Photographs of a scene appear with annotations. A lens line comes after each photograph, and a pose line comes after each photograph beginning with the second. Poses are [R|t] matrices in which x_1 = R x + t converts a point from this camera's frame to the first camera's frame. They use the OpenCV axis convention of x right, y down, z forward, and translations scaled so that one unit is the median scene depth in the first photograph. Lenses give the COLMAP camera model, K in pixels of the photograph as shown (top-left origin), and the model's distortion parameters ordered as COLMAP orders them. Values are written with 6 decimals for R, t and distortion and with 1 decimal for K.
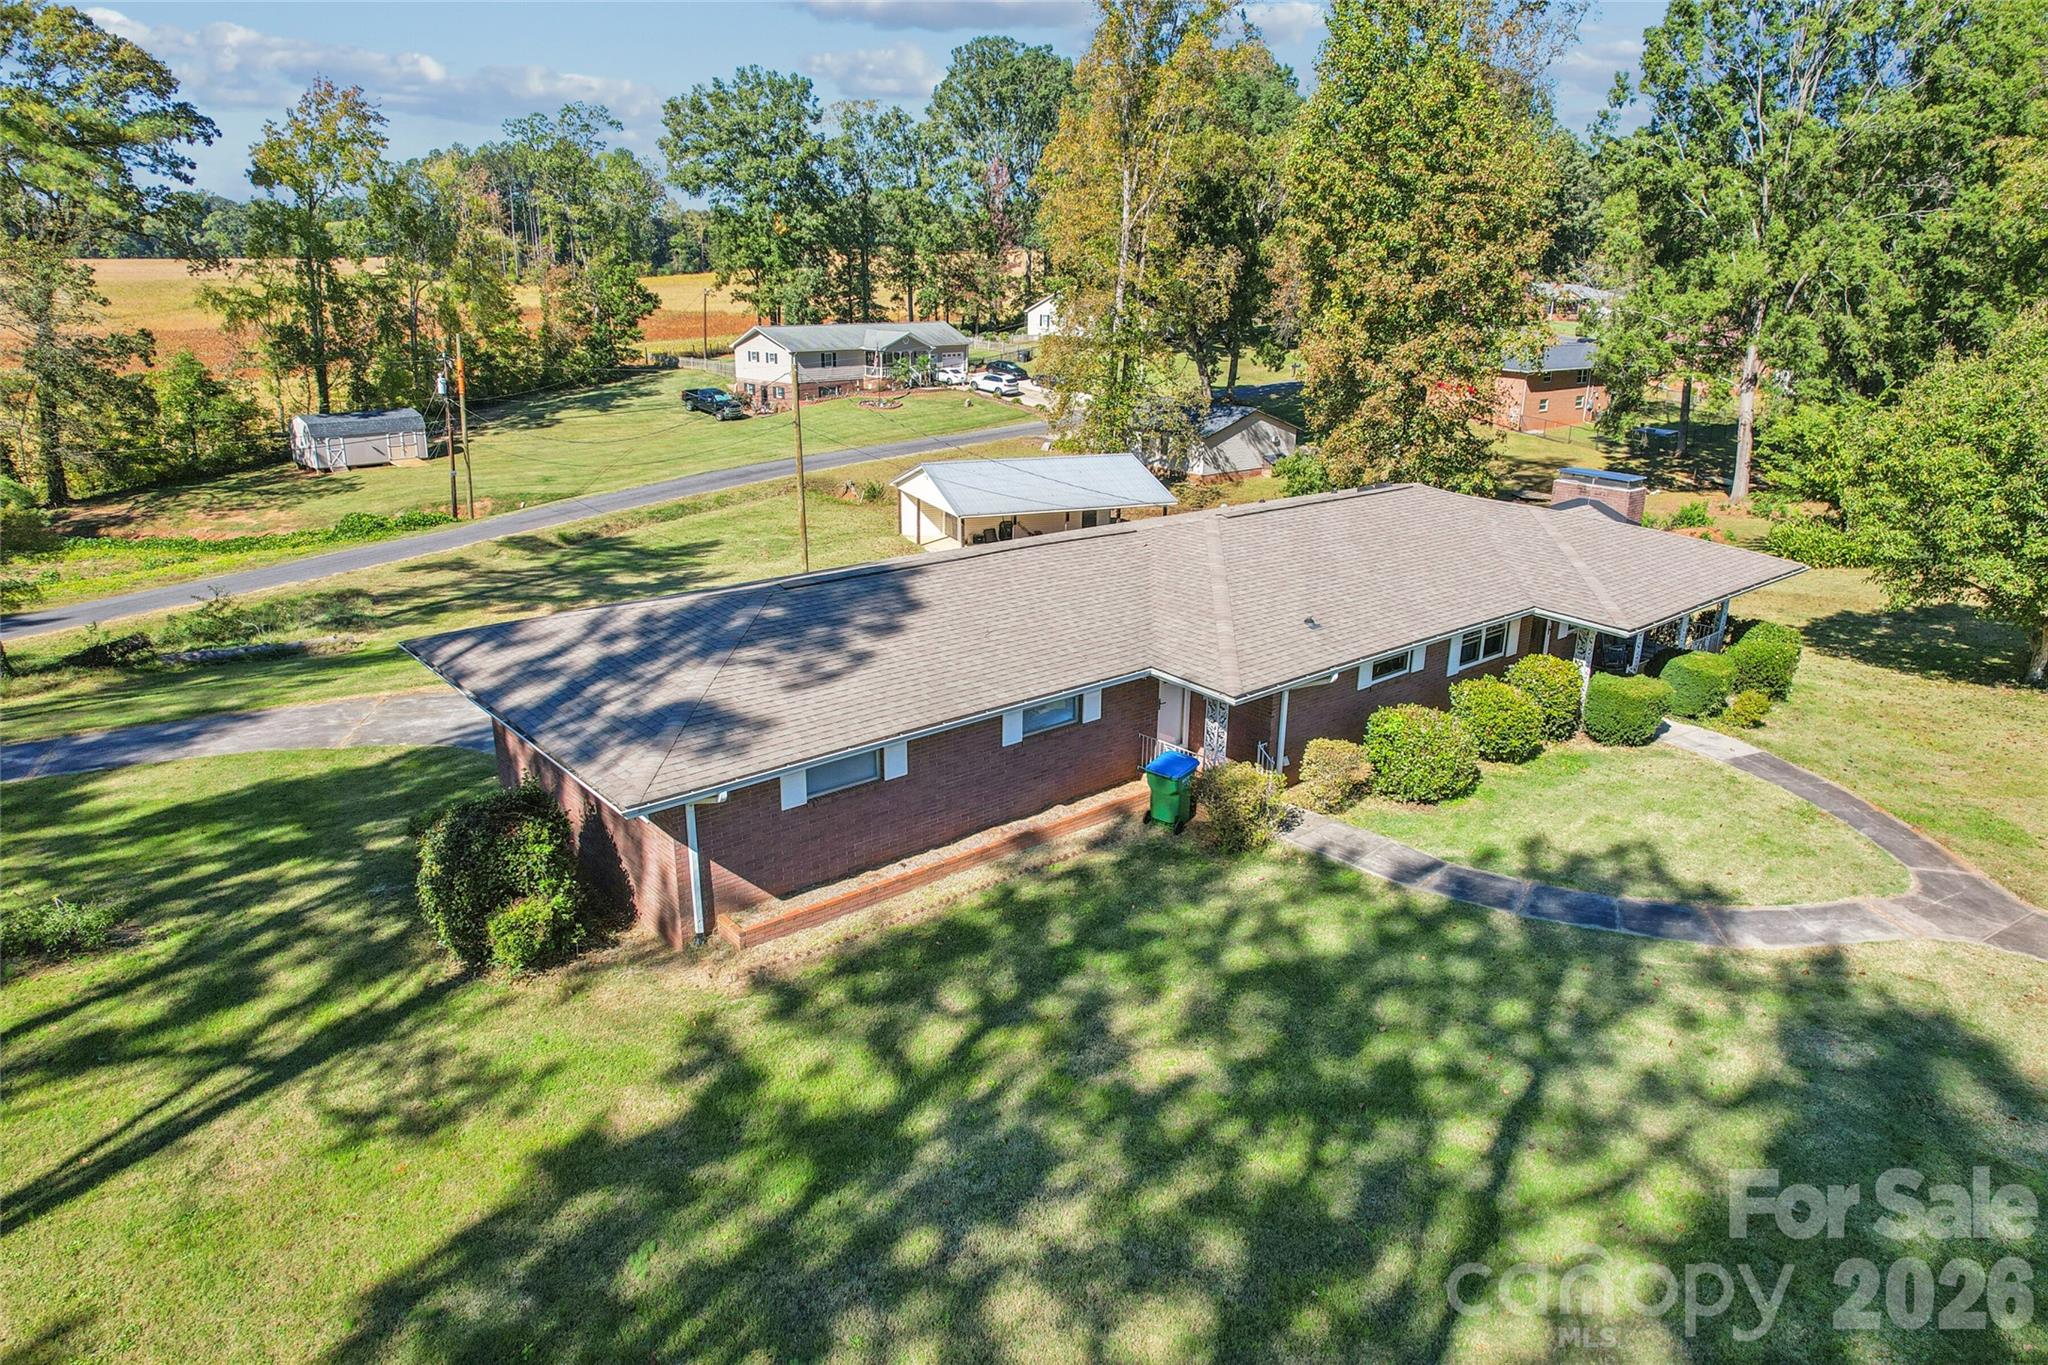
lens RADIAL K [[1250.9, 0, 1023.6], [0, 1250.9, 643.1], [0, 0, 1]] dist [-0.062709, 0.065896]
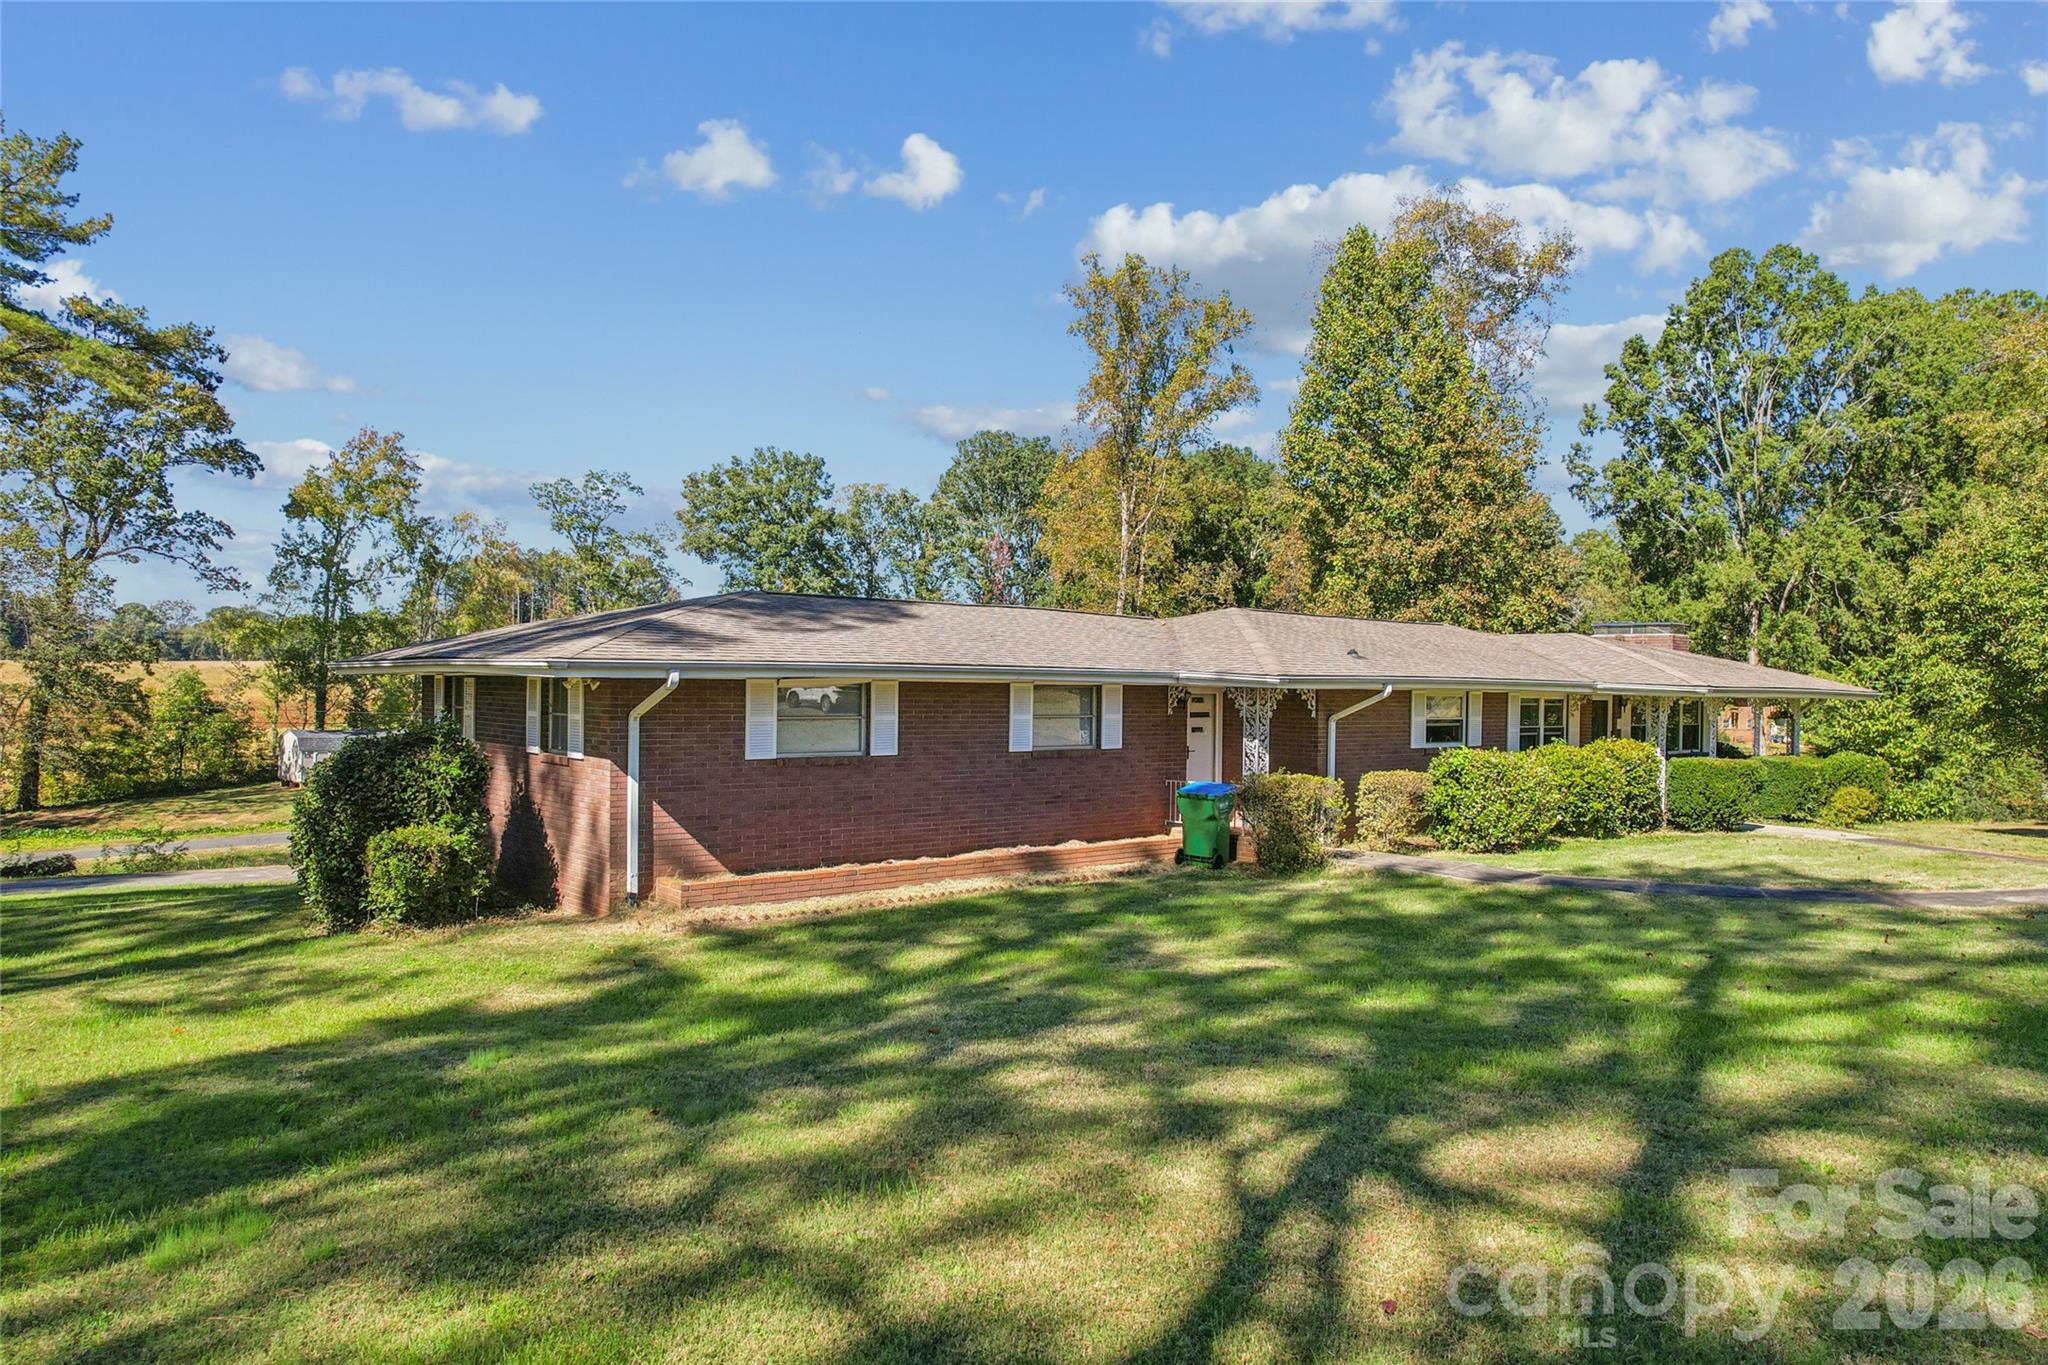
lens RADIAL K [[1260.4, 0, 1024.0], [0, 1260.4, 682.5], [0, 0, 1]] dist [-0.067025, 0.065126]
pose [[0.999993, 0.003349, 0.001576, -0.002218], [-0.002753, 0.957600, -0.288089, 0.077671], [-0.002474, 0.288083, 0.957602, 0.043376]]
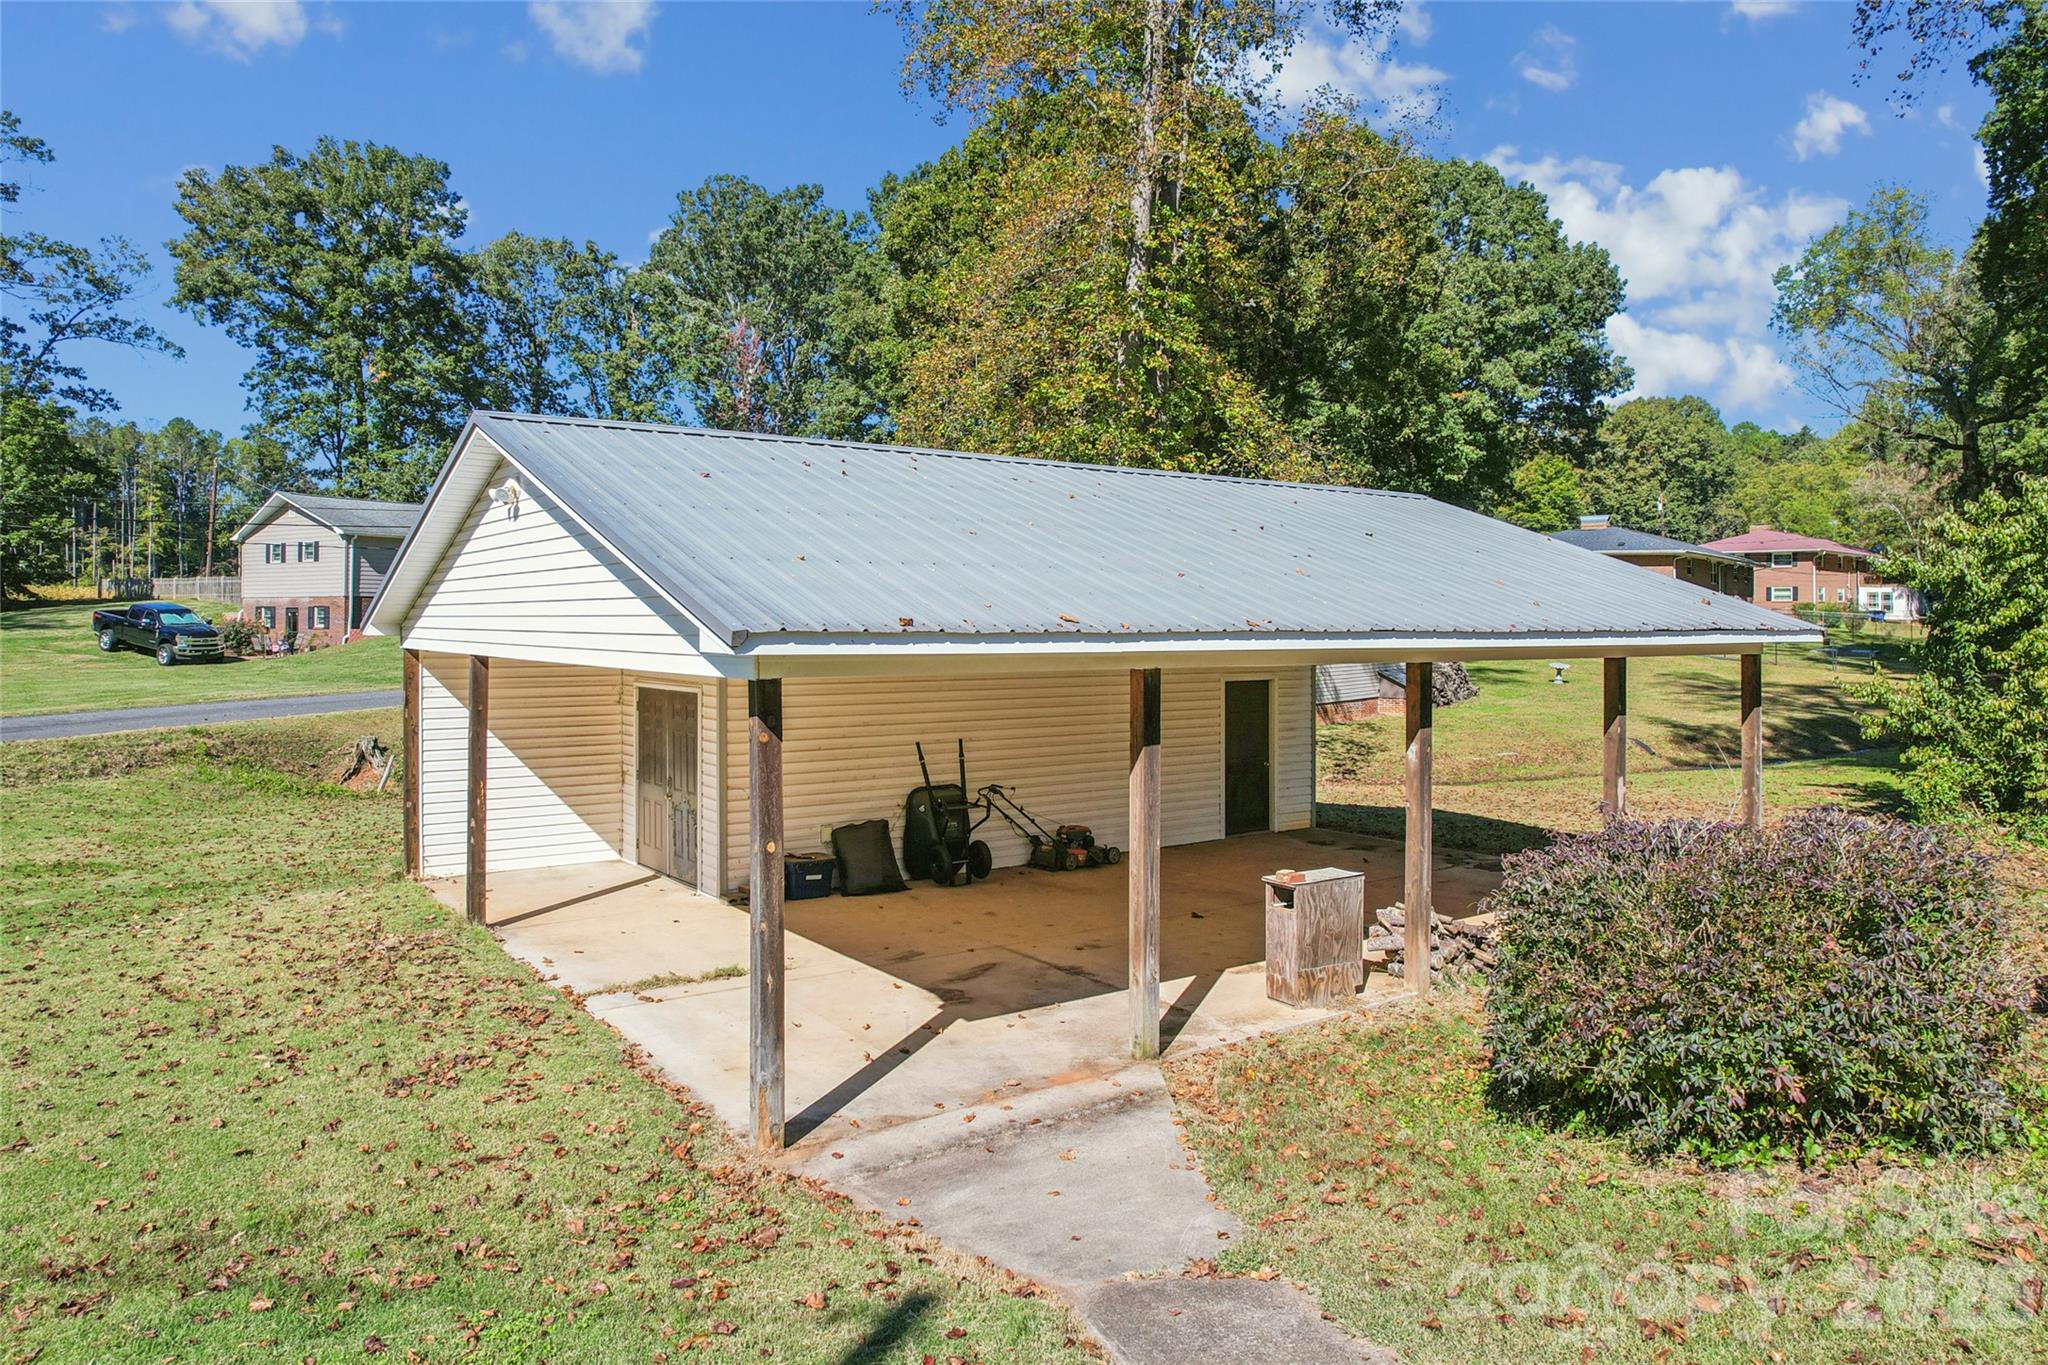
lens RADIAL K [[1250.9, 0, 1023.6], [0, 1250.9, 643.1], [0, 0, 1]] dist [-0.062709, 0.065896]
pose [[0.976272, -0.008249, 0.216392, -0.045938], [0.067771, 0.960716, -0.269133, -0.065447], [-0.205671, 0.277412, 0.938479, 0.838246]]
